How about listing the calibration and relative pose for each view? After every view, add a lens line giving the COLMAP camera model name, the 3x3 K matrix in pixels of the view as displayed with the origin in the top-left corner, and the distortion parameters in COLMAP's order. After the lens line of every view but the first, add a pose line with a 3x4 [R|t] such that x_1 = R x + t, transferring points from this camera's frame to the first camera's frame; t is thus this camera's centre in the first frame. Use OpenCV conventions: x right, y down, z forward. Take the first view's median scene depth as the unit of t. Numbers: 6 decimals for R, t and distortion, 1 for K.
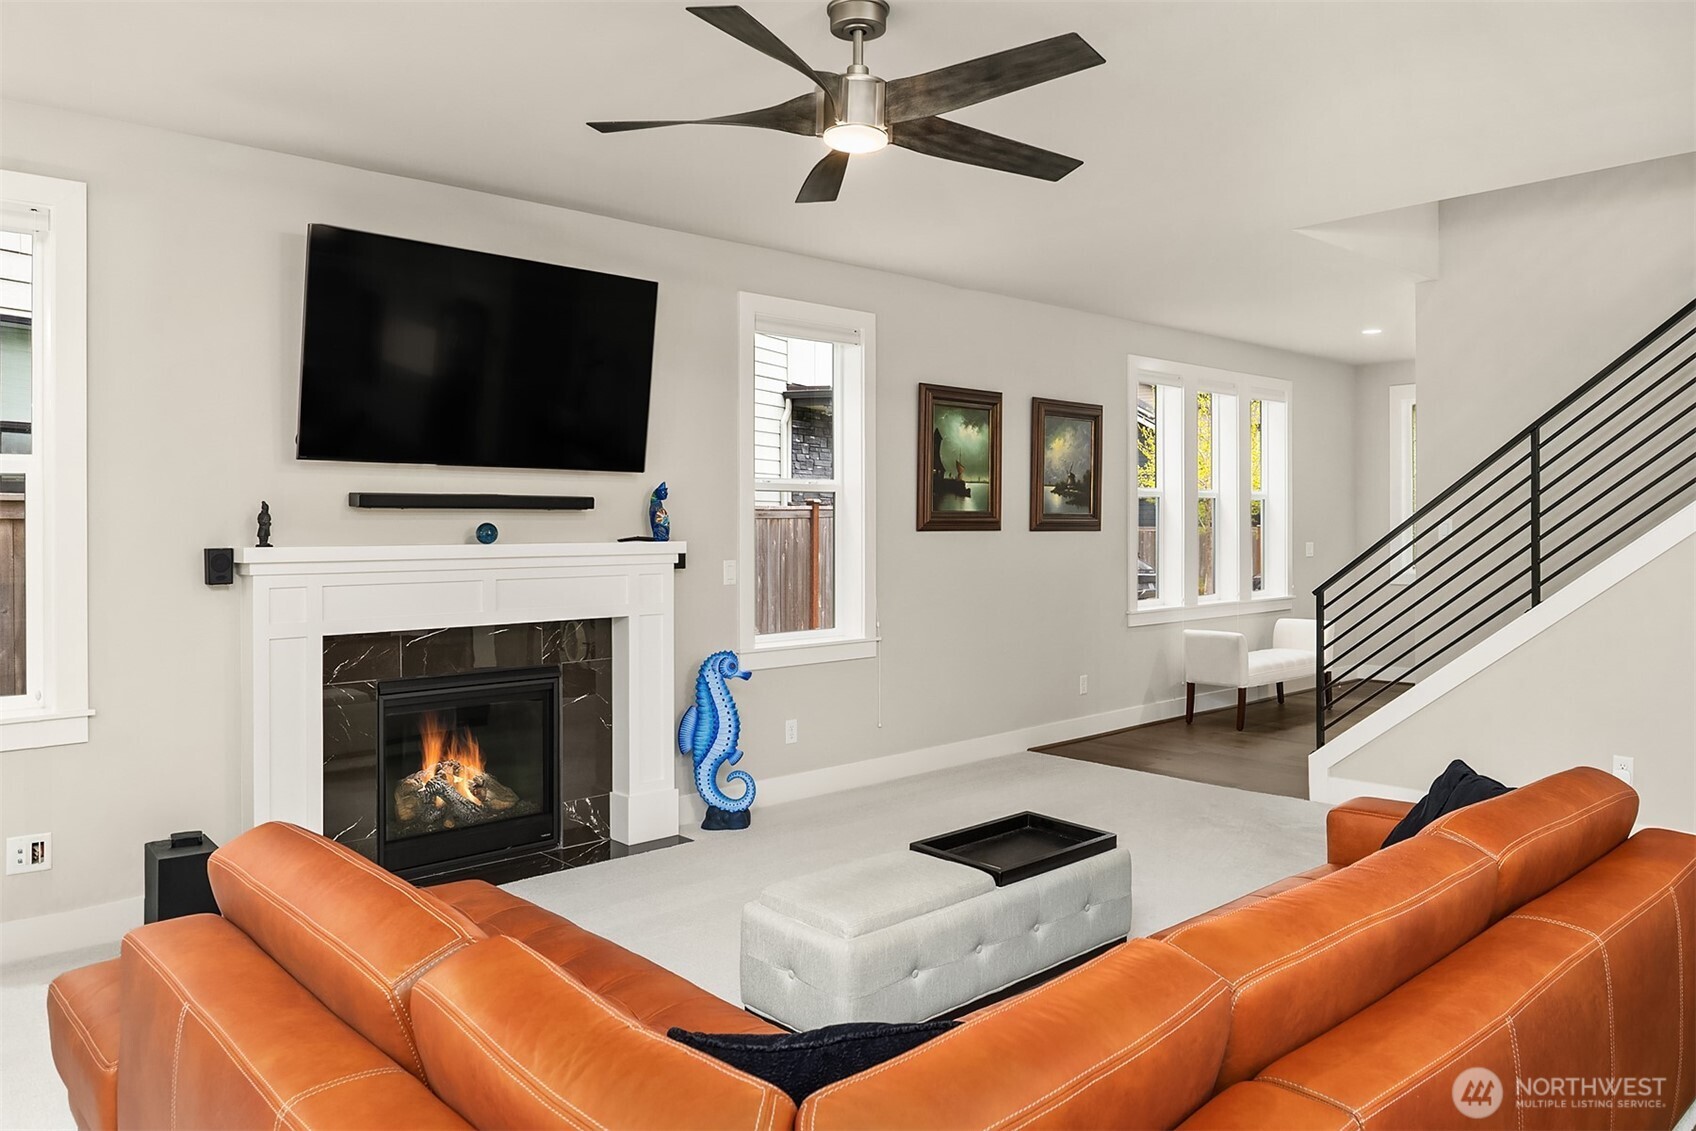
lens RADIAL K [[1182.6, 0, 851.2], [0, 1182.6, 557.0], [0, 0, 1]] dist [-0.011364, -0.000691]
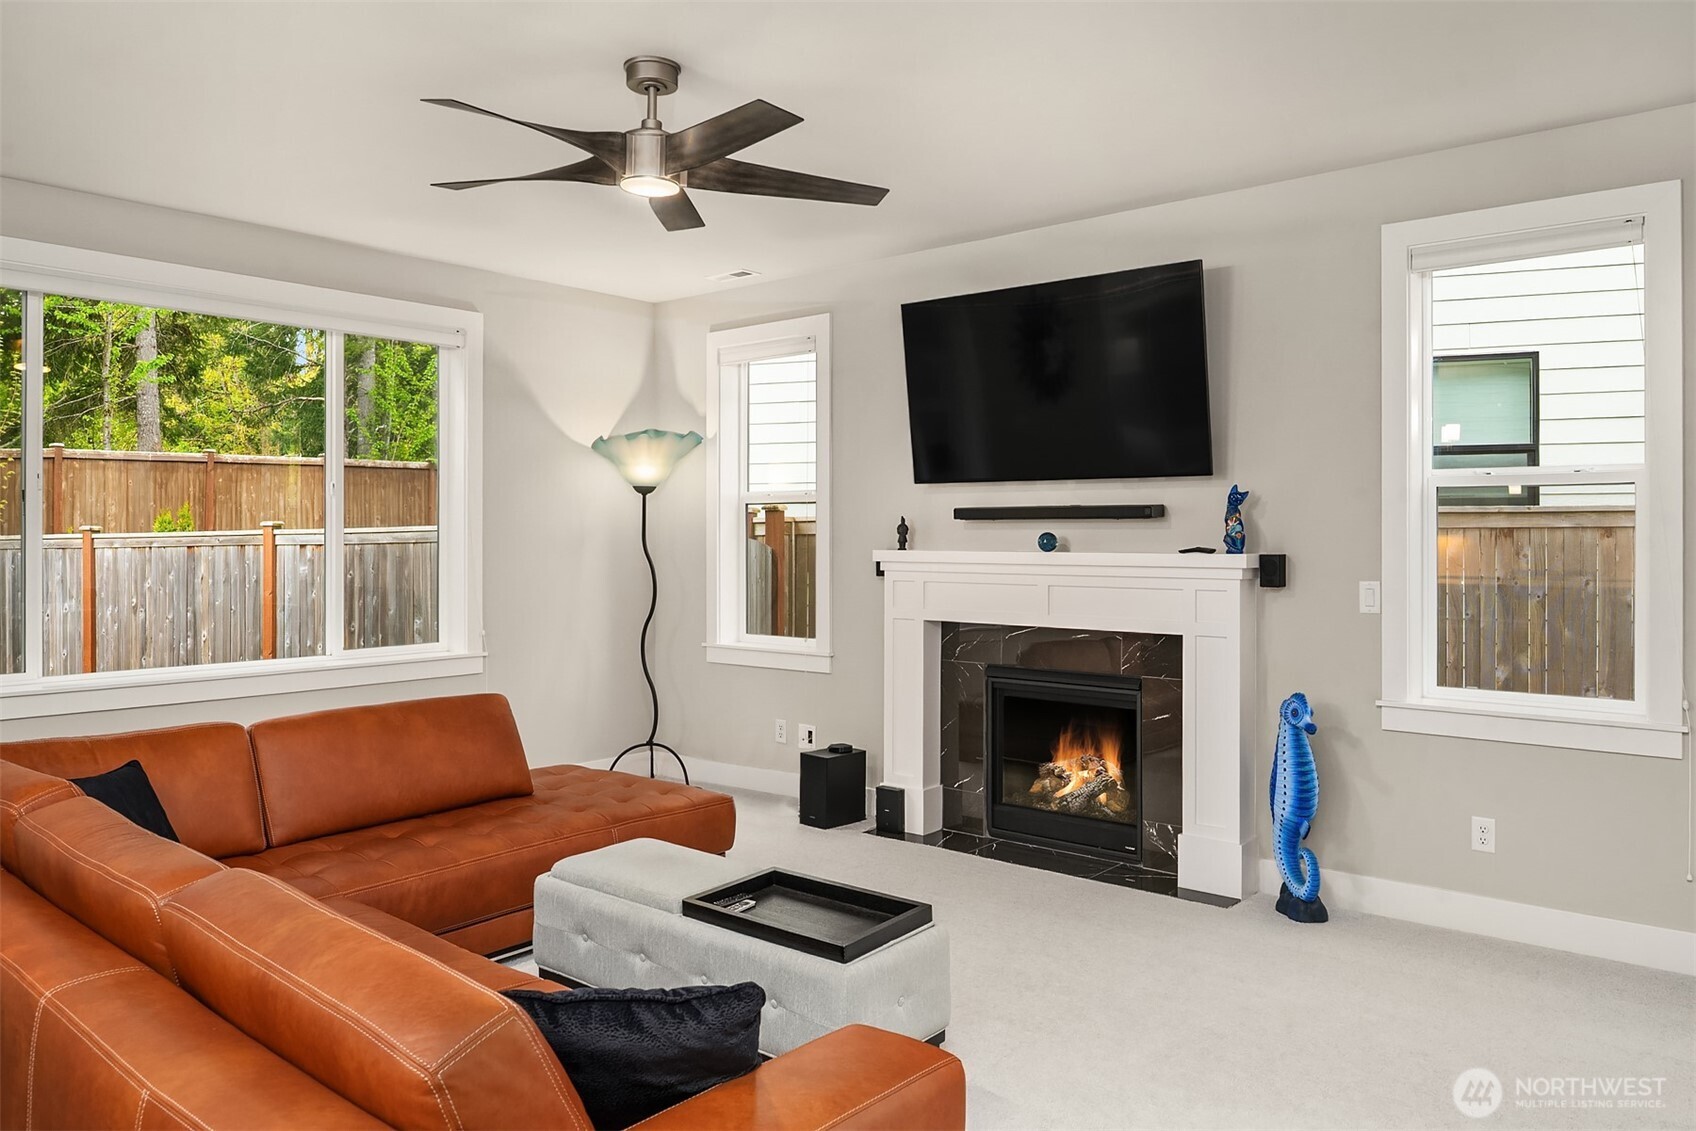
lens RADIAL K [[1182.6, 0, 852.6], [0, 1182.6, 555.5], [0, 0, 1]] dist [-0.011364, -0.000691]
pose [[0.118300, 0.020184, -0.992773, 0.703709], [-0.027509, 0.999476, 0.017042, -0.020133], [0.992597, 0.025294, 0.118793, 0.659975]]
